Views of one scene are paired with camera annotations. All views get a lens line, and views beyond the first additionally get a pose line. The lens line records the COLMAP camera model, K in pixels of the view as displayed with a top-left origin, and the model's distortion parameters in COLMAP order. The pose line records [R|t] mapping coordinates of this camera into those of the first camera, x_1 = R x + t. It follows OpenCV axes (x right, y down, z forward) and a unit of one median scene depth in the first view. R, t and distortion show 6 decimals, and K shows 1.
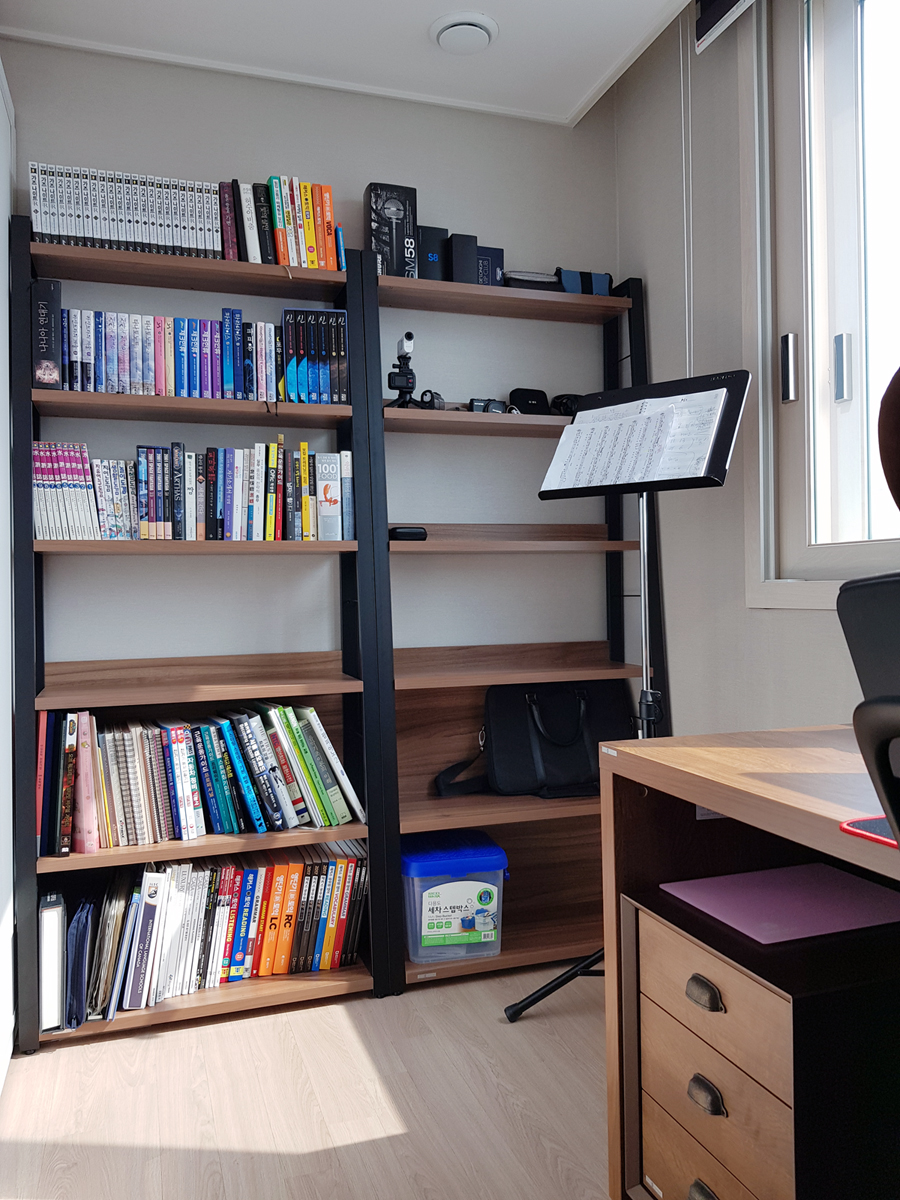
lens RADIAL K [[936.4, 0, 450.0], [0, 936.4, 600.0], [0, 0, 1]] dist [0.080191, -0.156933]
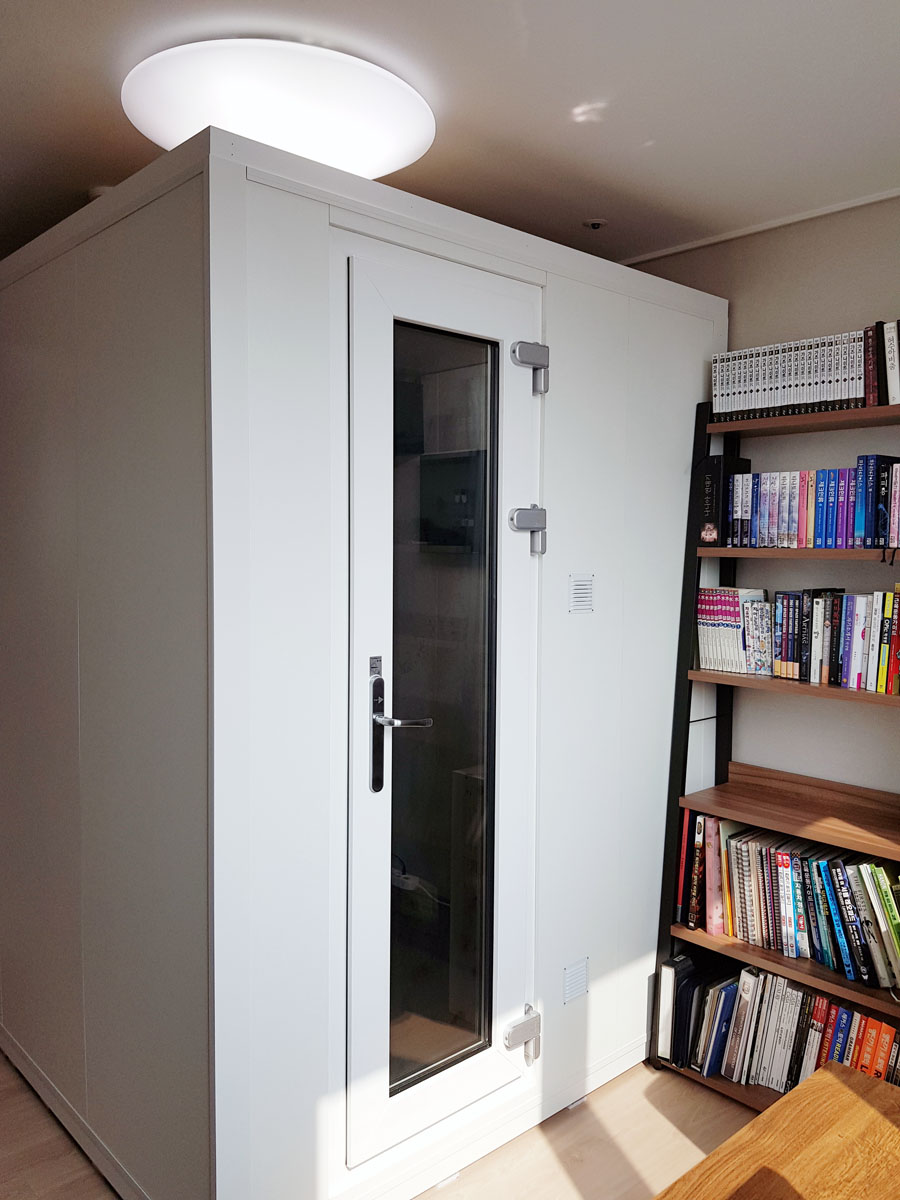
lens RADIAL K [[936.4, 0, 450.0], [0, 936.4, 600.0], [0, 0, 1]] dist [0.080191, -0.156933]
pose [[0.393781, 0.067516, -0.916722, 0.534825], [-0.023989, 0.997714, 0.063176, -0.213846], [0.918891, -0.002886, 0.394500, 0.207511]]
